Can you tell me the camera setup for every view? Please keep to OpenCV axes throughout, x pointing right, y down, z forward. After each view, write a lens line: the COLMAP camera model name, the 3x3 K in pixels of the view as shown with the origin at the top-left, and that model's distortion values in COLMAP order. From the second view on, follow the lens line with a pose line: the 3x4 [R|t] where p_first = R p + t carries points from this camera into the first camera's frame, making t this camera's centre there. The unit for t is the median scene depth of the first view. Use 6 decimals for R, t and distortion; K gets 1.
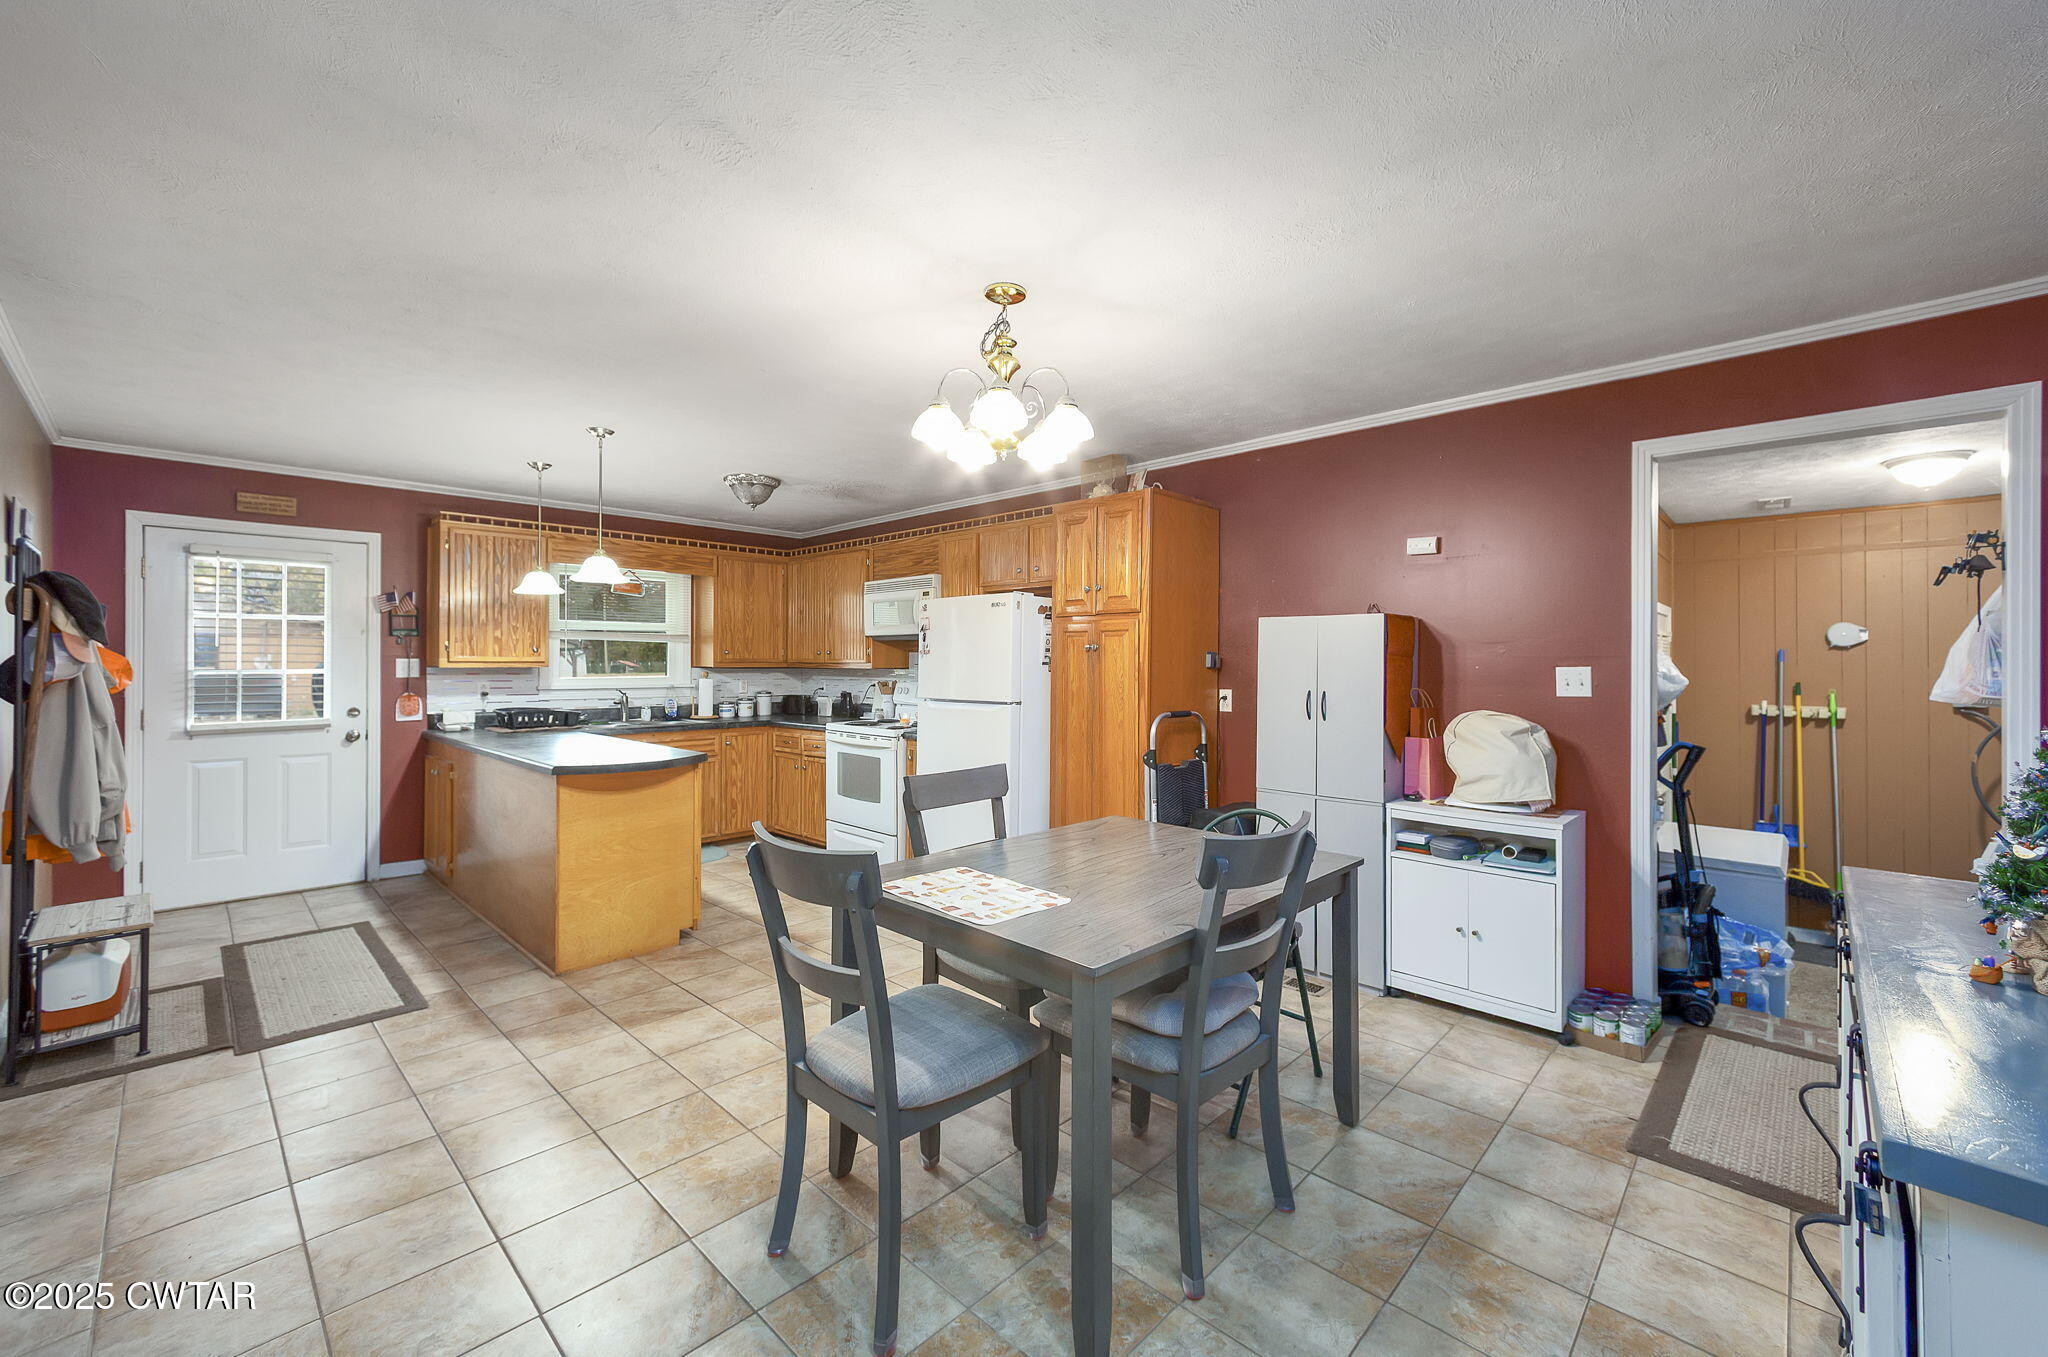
lens RADIAL K [[816.9, 0, 1039.1], [0, 816.9, 661.2], [0, 0, 1]] dist [-0.000218, -0.000589]
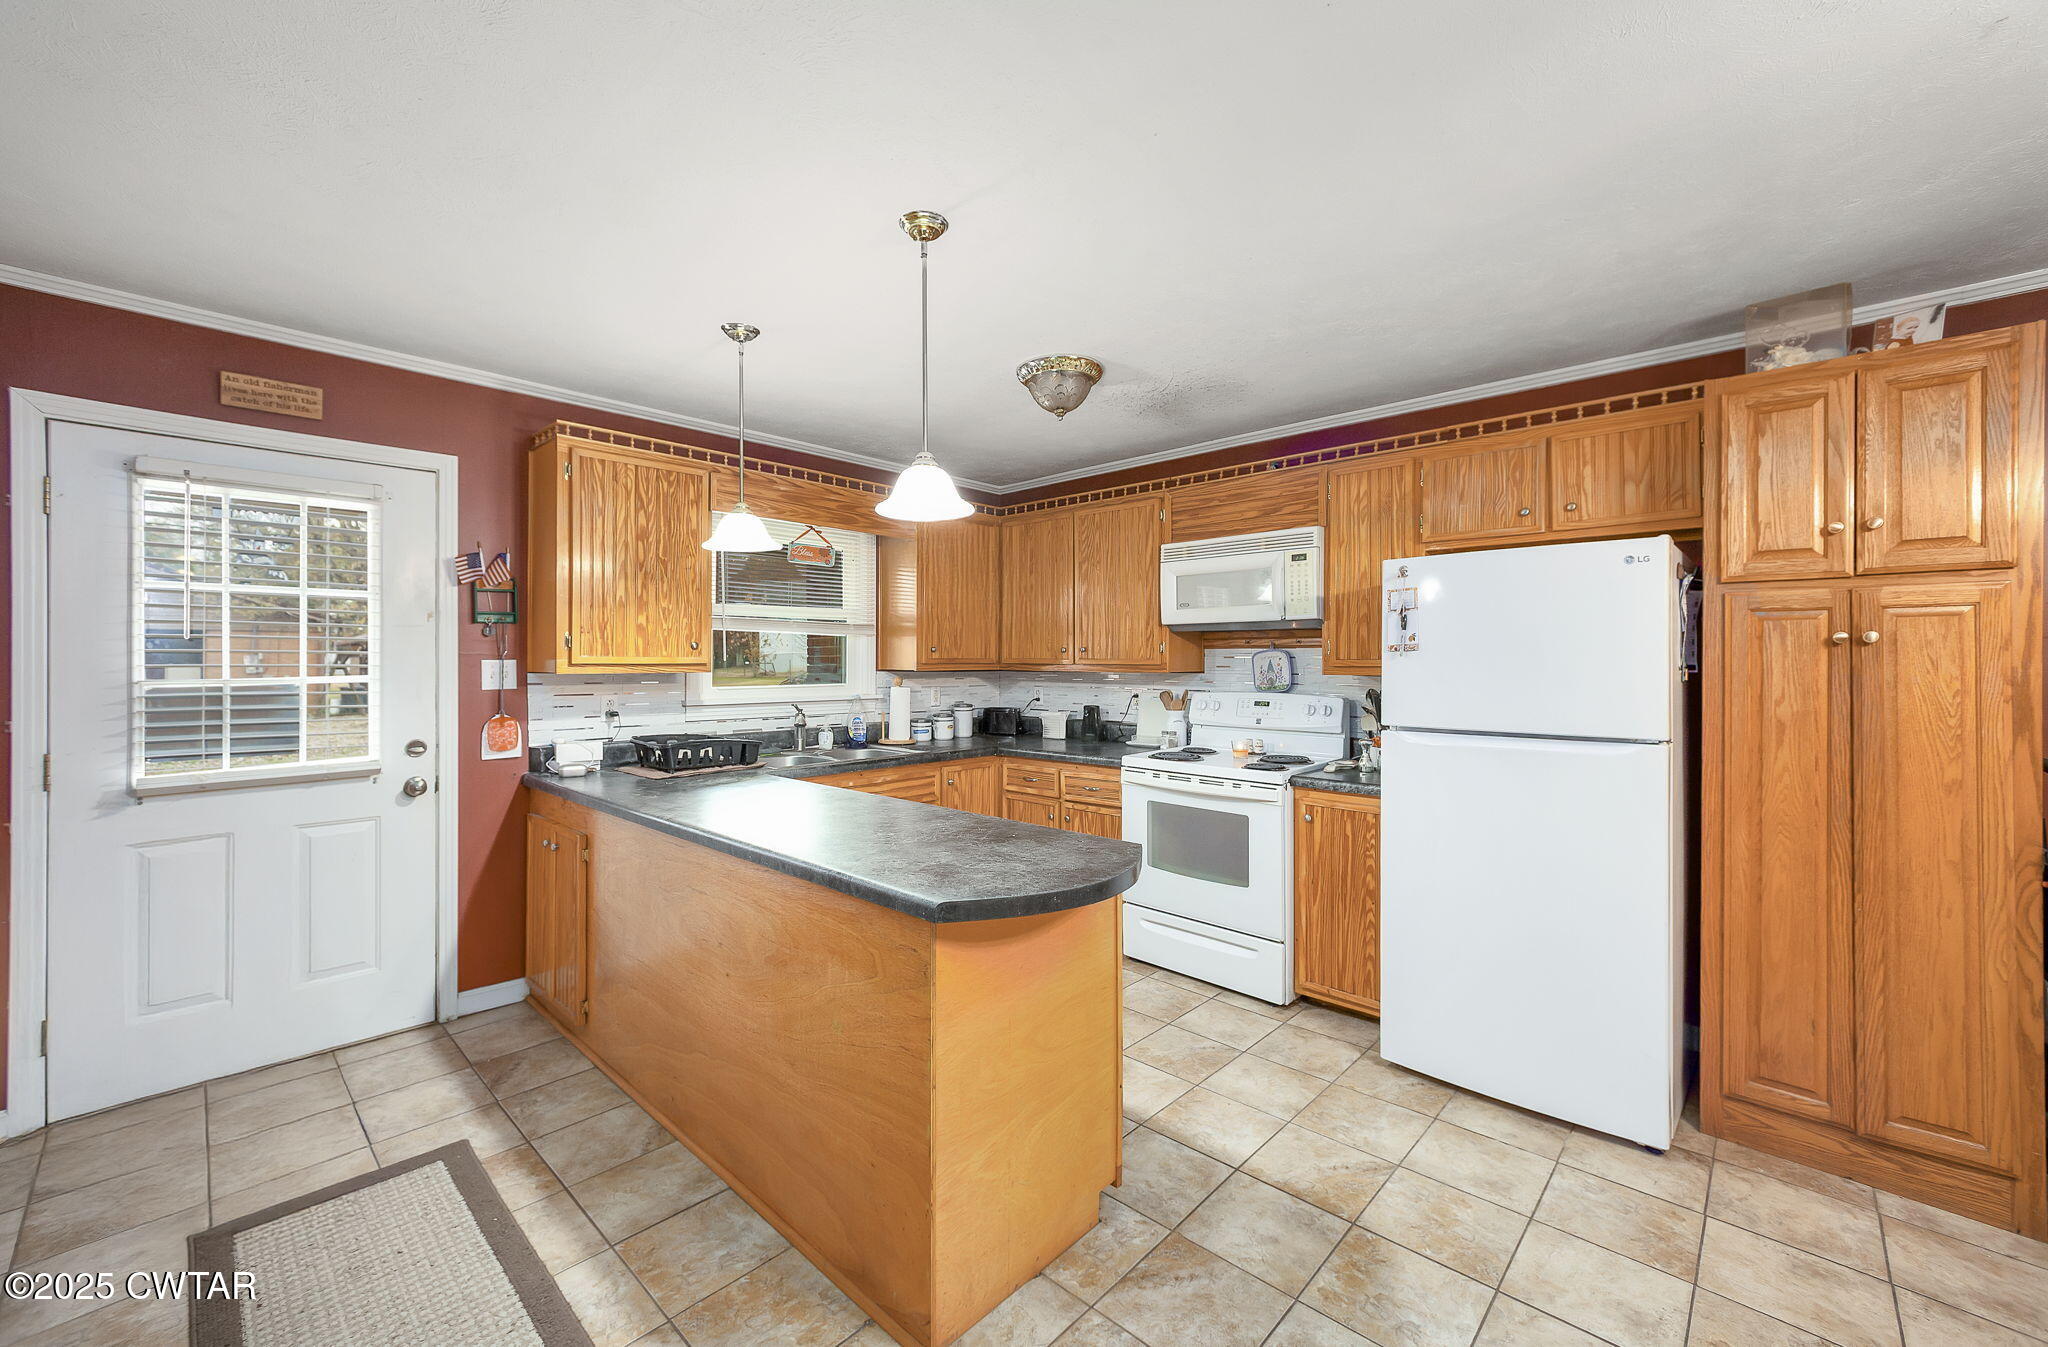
lens RADIAL K [[811.9, 0, 1033.4], [0, 811.9, 660.9], [0, 0, 1]] dist [0.006363, 0.000109]
pose [[0.999990, -0.001297, 0.004294, -0.363430], [0.001283, 0.999994, 0.003083, -0.003528], [-0.004298, -0.003078, 0.999986, 0.370944]]
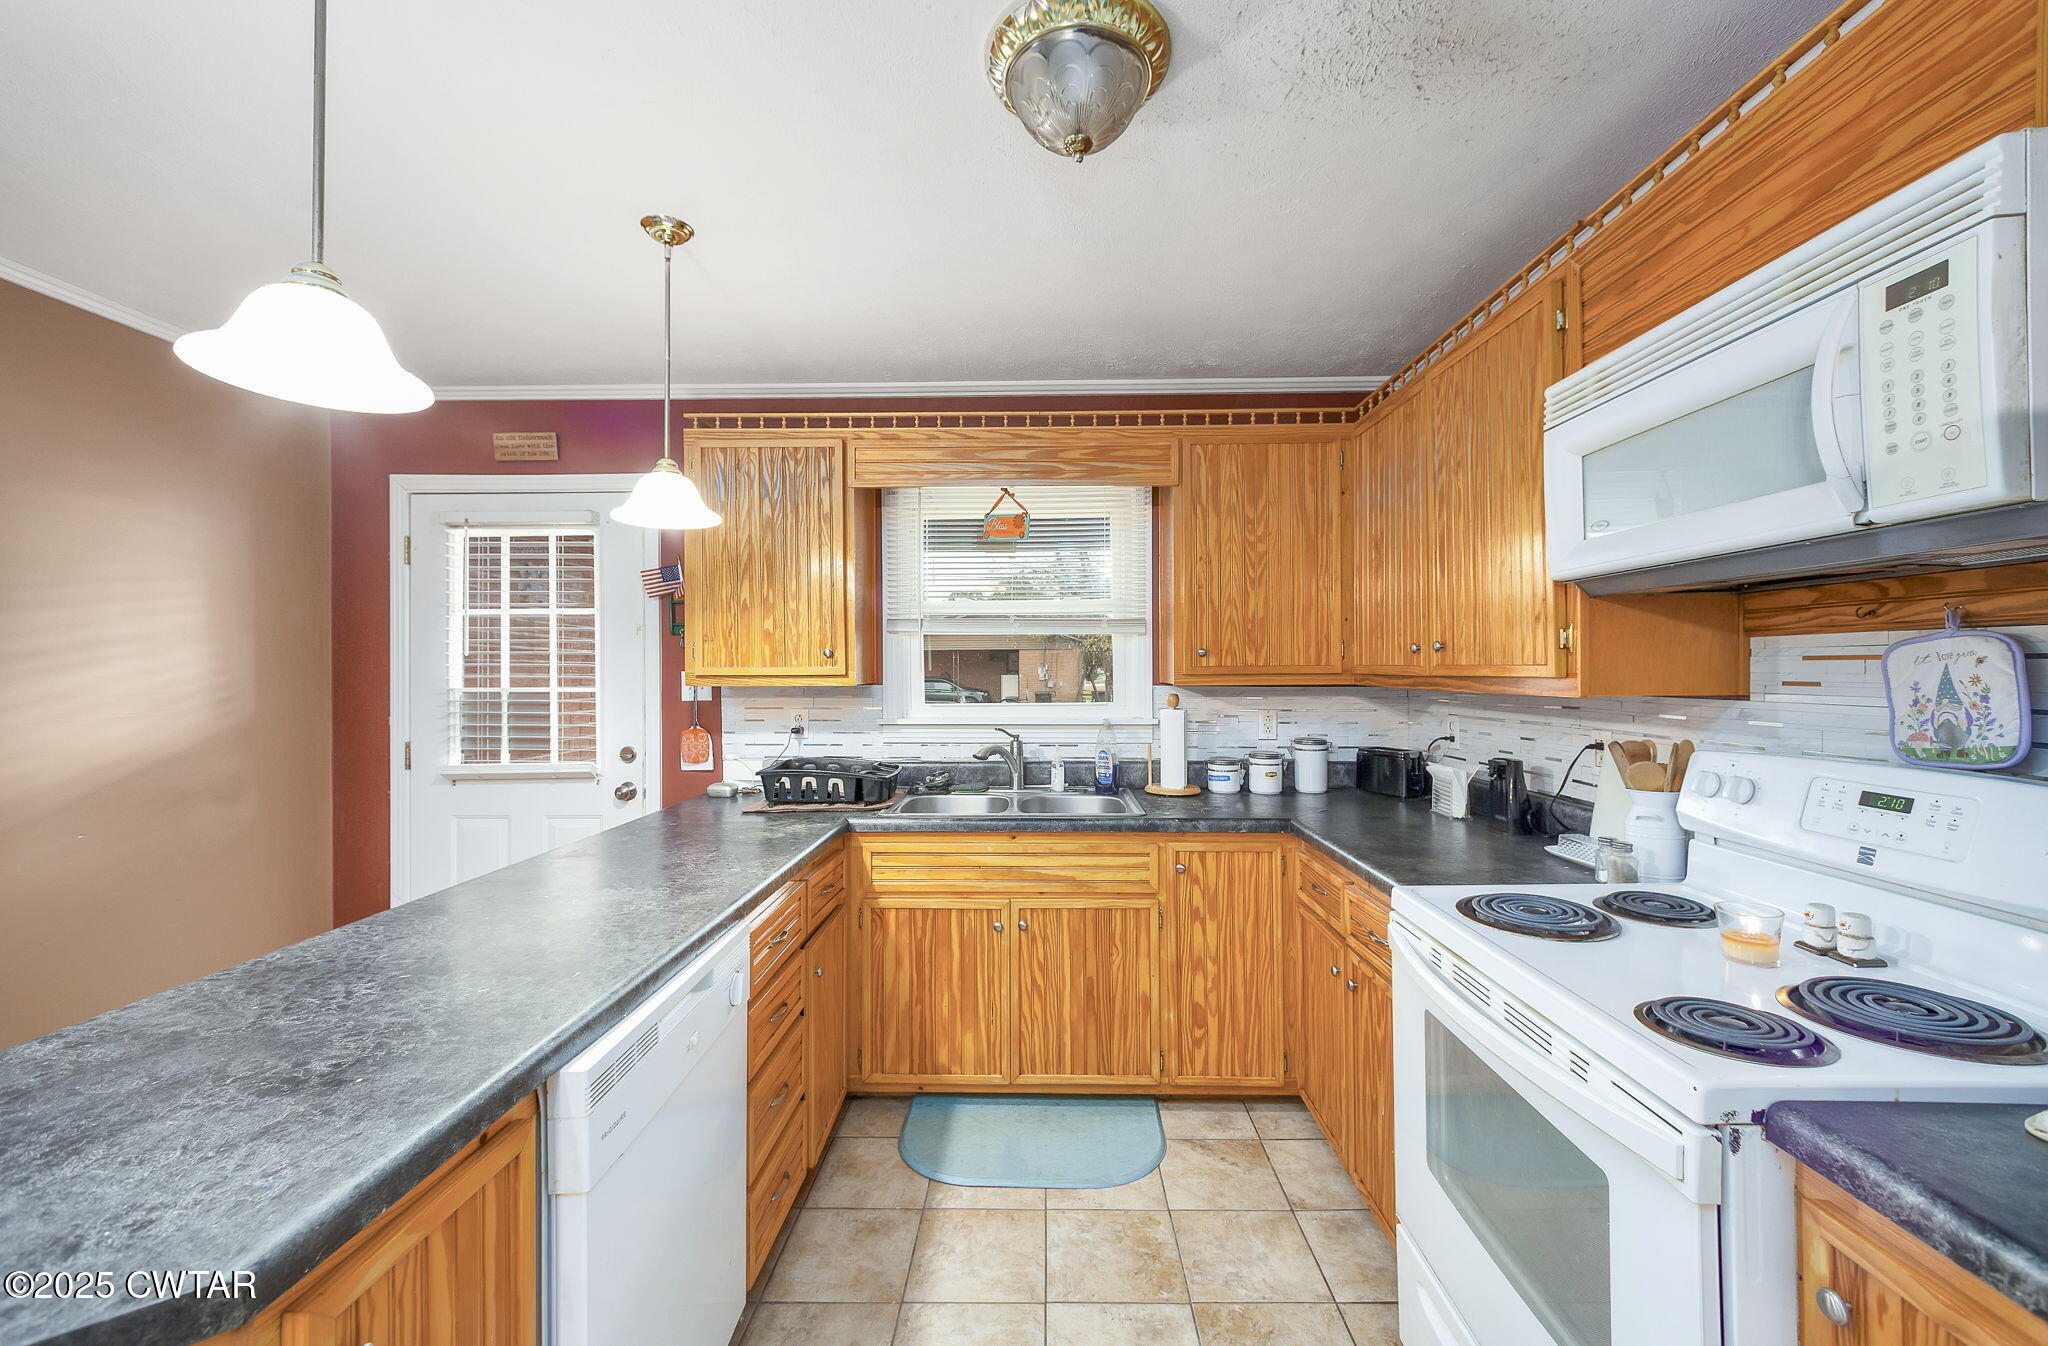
lens RADIAL K [[811.9, 0, 1032.5], [0, 811.9, 664.9], [0, 0, 1]] dist [0.006363, 0.000109]
pose [[0.672491, -0.008878, -0.740052, -0.141776], [0.007109, 0.999959, -0.005536, -0.002479], [0.740071, -0.001538, 0.672527, 0.767167]]
